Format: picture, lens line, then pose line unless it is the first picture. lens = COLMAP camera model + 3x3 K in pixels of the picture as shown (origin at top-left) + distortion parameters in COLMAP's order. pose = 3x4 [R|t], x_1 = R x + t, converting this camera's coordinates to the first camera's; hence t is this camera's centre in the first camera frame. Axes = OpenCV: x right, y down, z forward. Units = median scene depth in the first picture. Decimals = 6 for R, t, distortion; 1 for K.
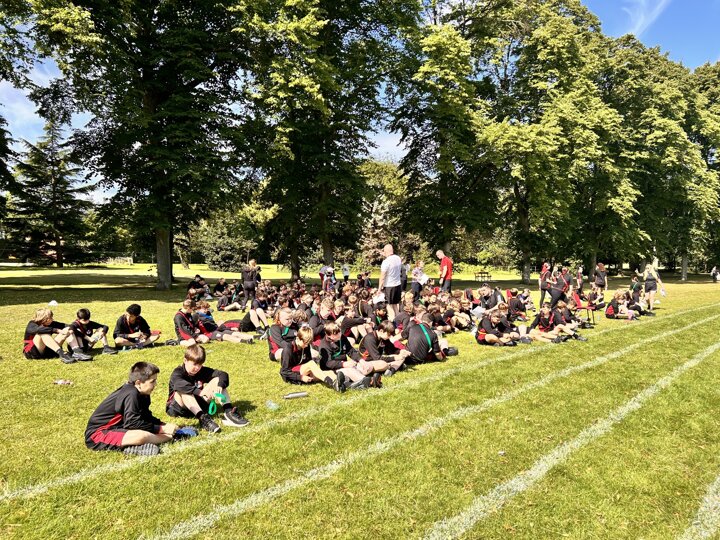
lens RADIAL K [[536.0, 0, 360.0], [0, 536.0, 271.9], [0, 0, 1]] dist [0.023208, -0.023465]
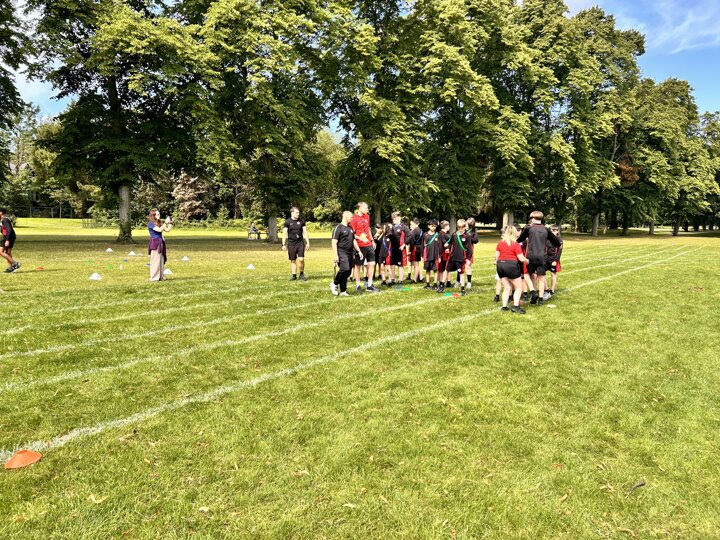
lens RADIAL K [[536.0, 0, 359.9], [0, 536.0, 268.6], [0, 0, 1]] dist [0.023208, -0.023465]
pose [[0.996892, 0.003584, 0.078698, 0.360374], [-0.008858, 0.997729, 0.066766, 0.008508], [-0.078280, -0.067256, 0.994660, 0.153710]]
